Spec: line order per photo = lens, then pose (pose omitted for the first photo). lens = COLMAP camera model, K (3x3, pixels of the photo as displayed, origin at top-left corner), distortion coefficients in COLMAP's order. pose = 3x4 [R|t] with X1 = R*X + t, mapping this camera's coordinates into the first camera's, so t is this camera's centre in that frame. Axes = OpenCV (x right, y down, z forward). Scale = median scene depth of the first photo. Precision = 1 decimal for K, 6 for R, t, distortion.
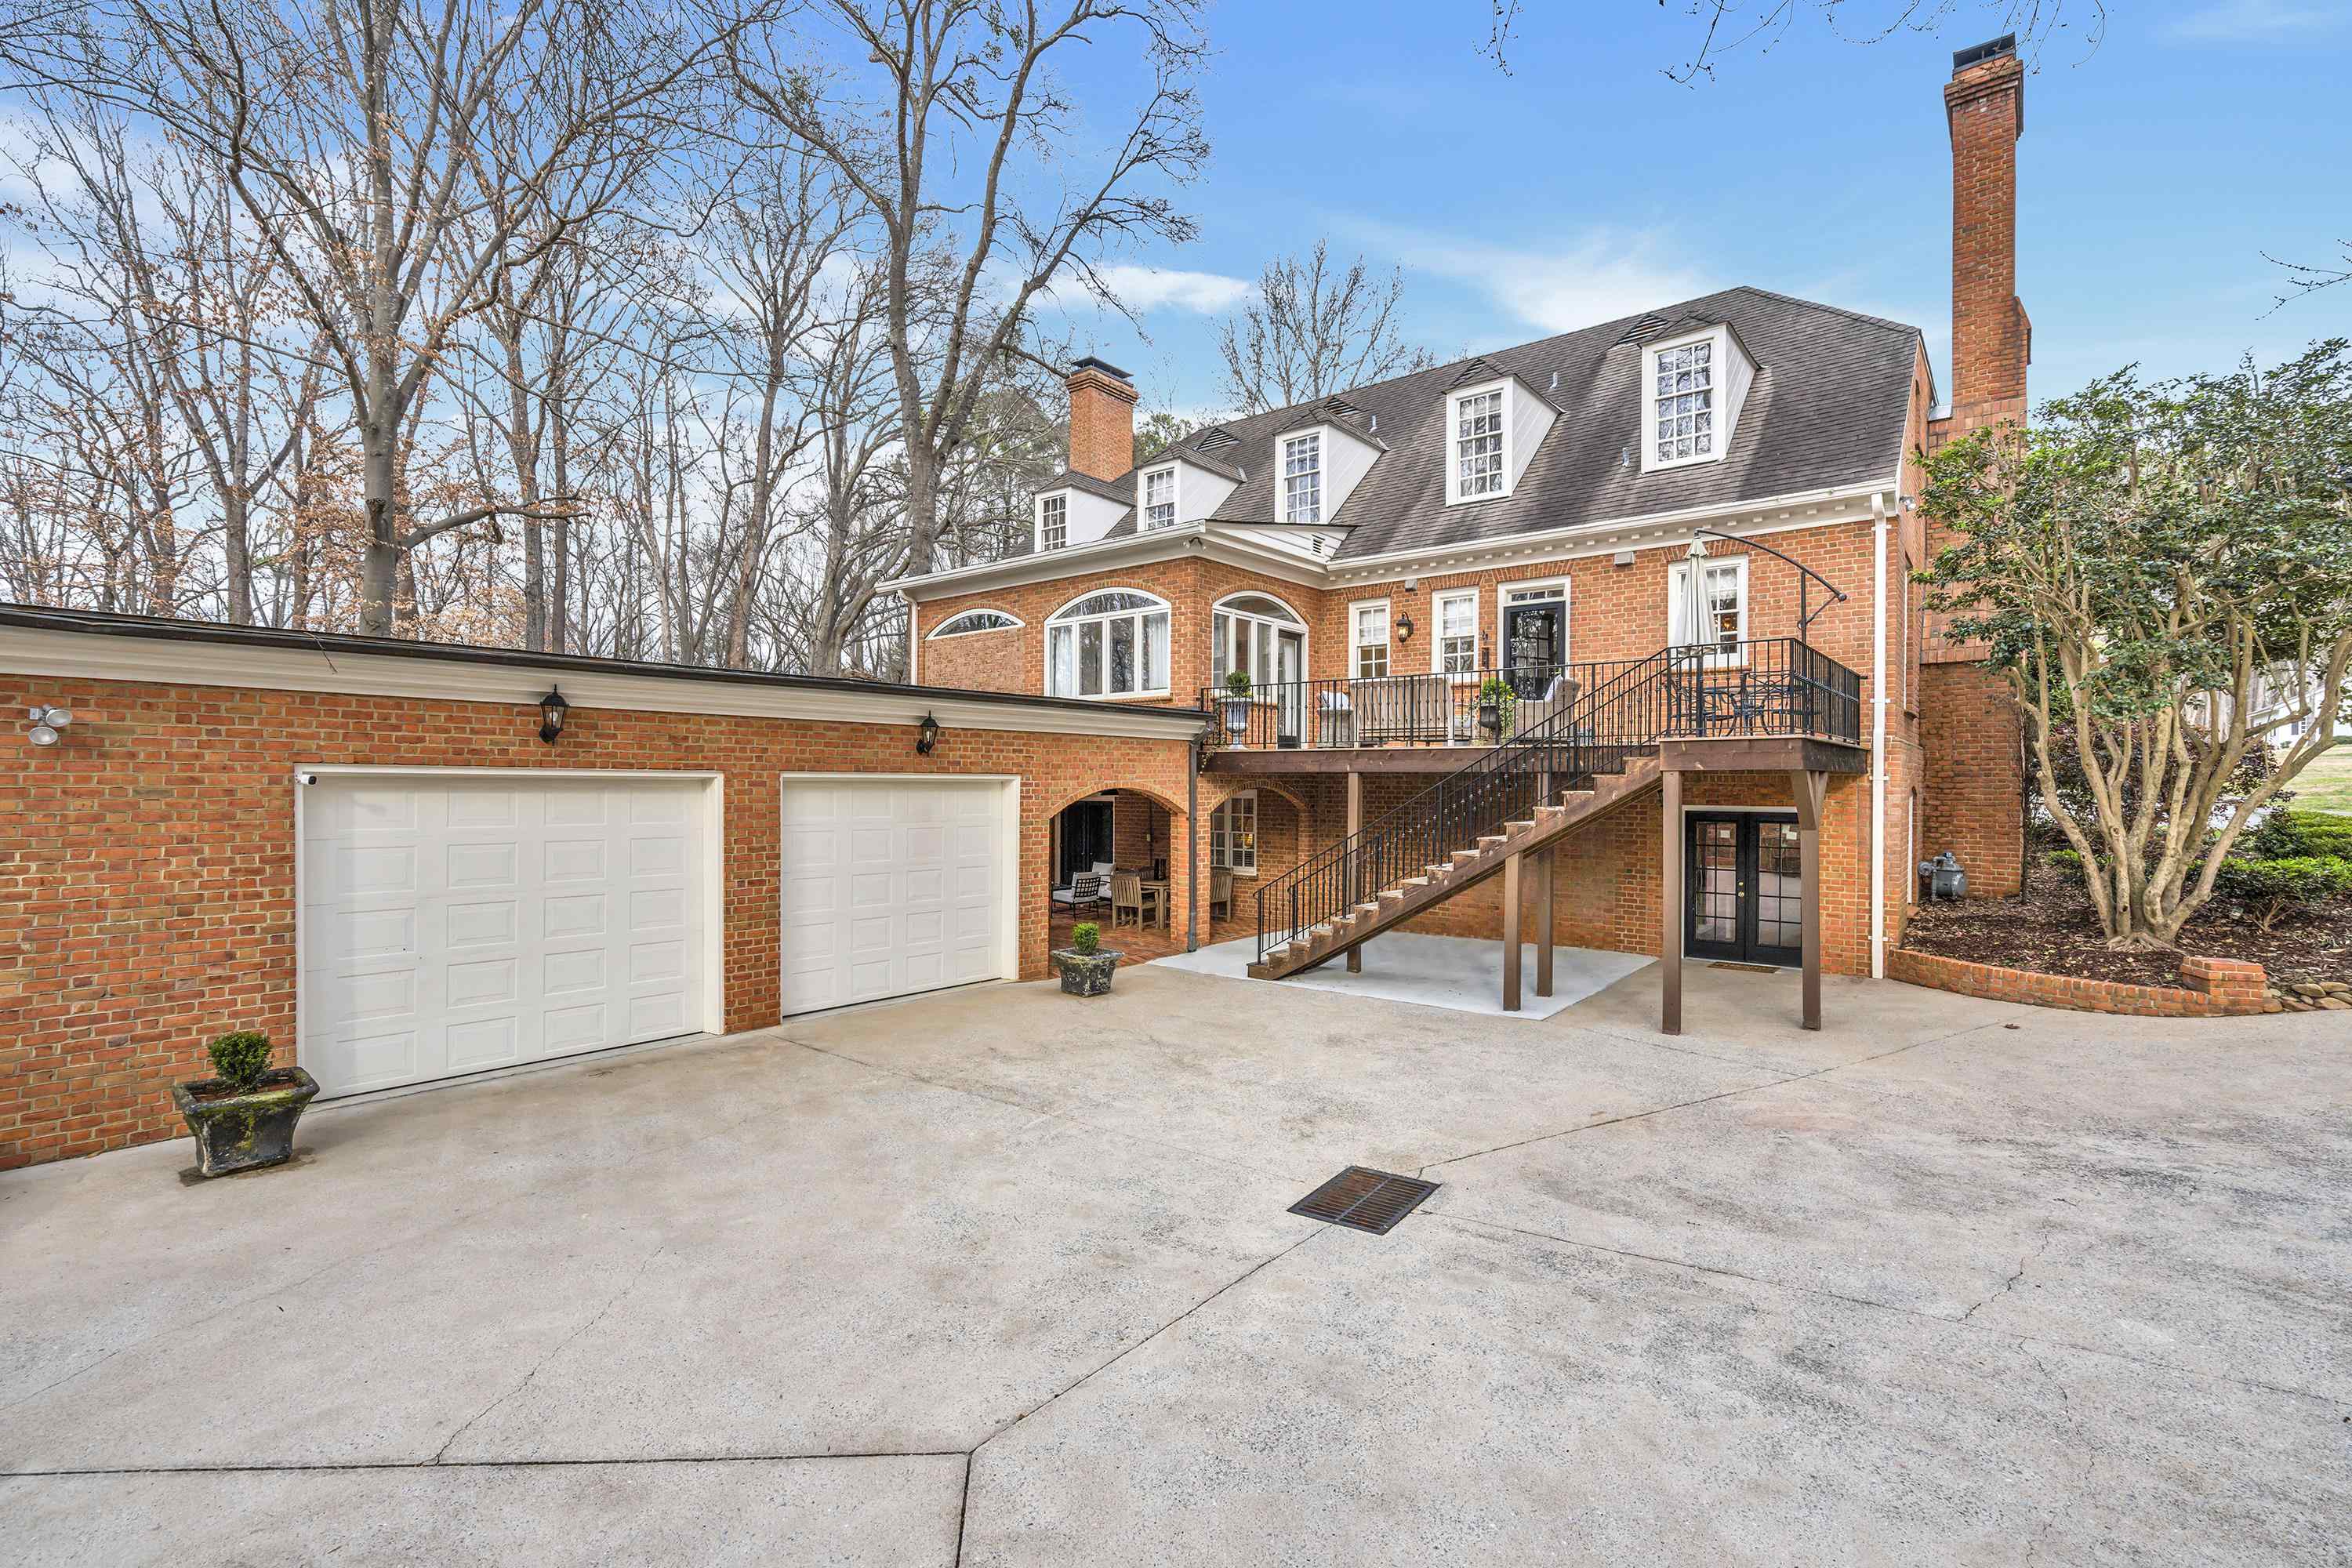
lens RADIAL K [[1058.4, 0, 1180.6], [0, 1058.4, 785.0], [0, 0, 1]] dist [0.000121, -0.000047]
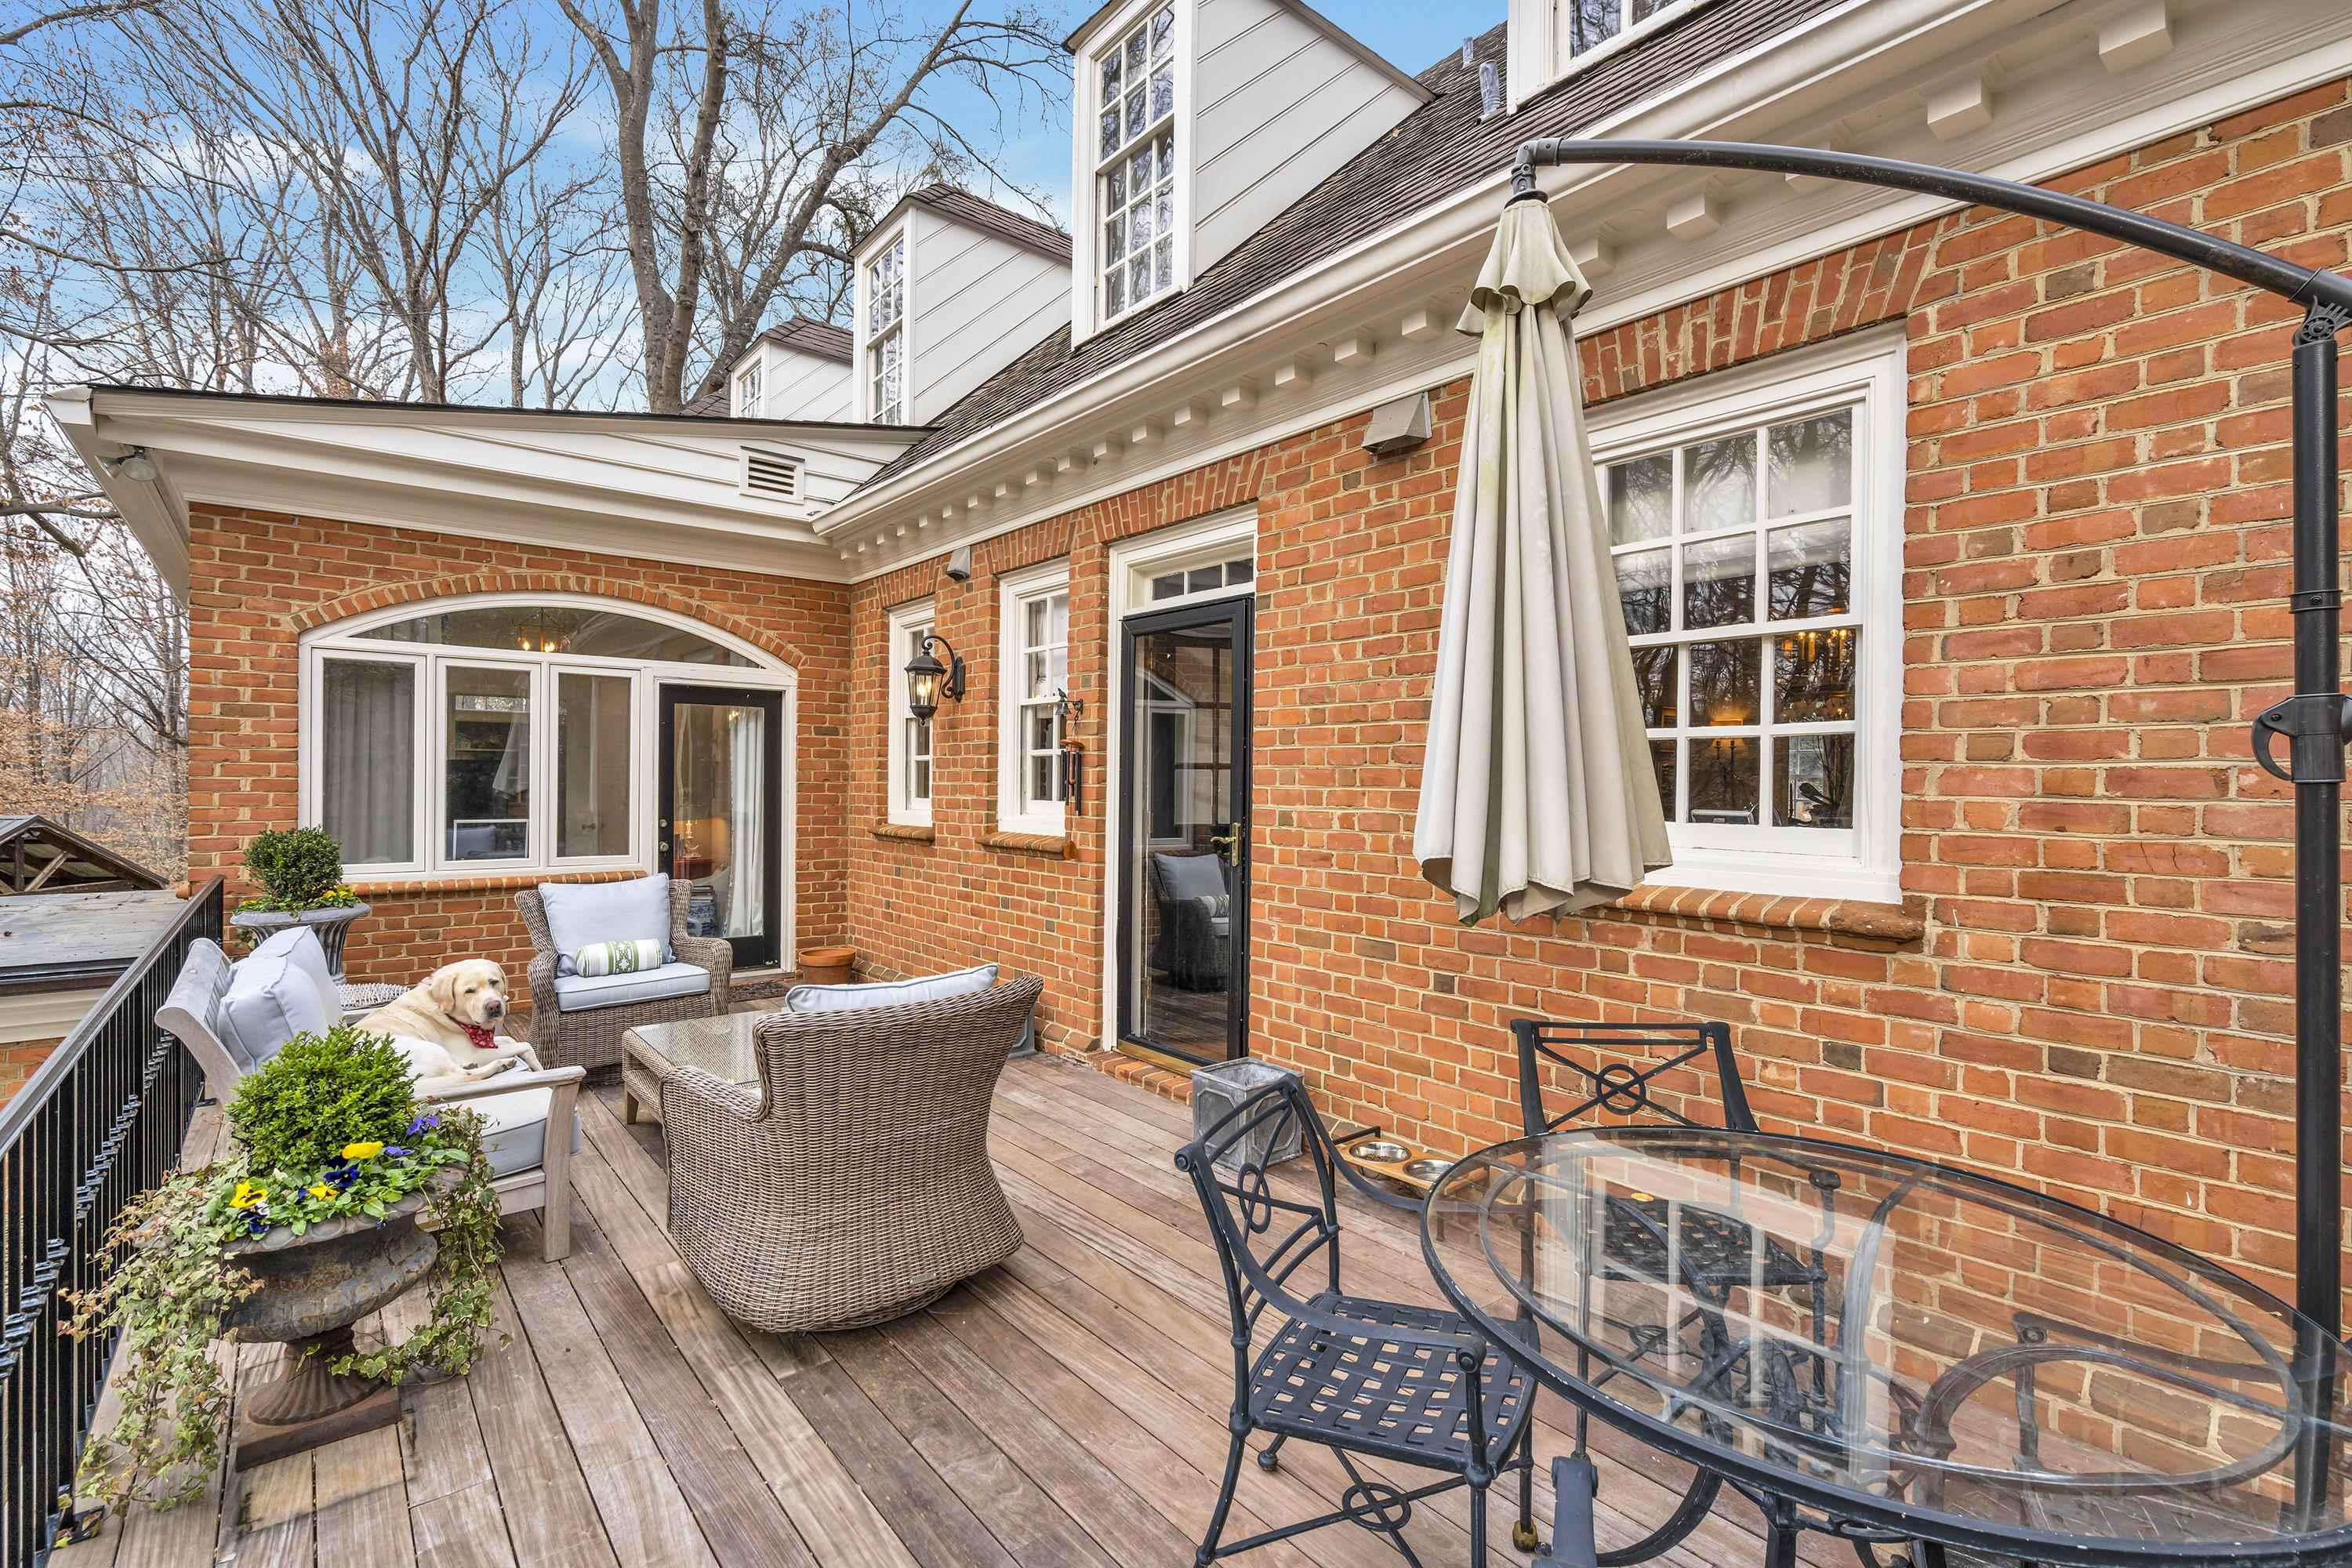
lens RADIAL K [[1058.4, 0, 1173.5], [0, 1058.4, 781.2], [0, 0, 1]] dist [0.000121, -0.000047]
pose [[0.979809, -0.001184, -0.199933, 0.385436], [0.001547, 0.999997, 0.001661, -0.117607], [0.199930, -0.001937, 0.979808, 0.679342]]
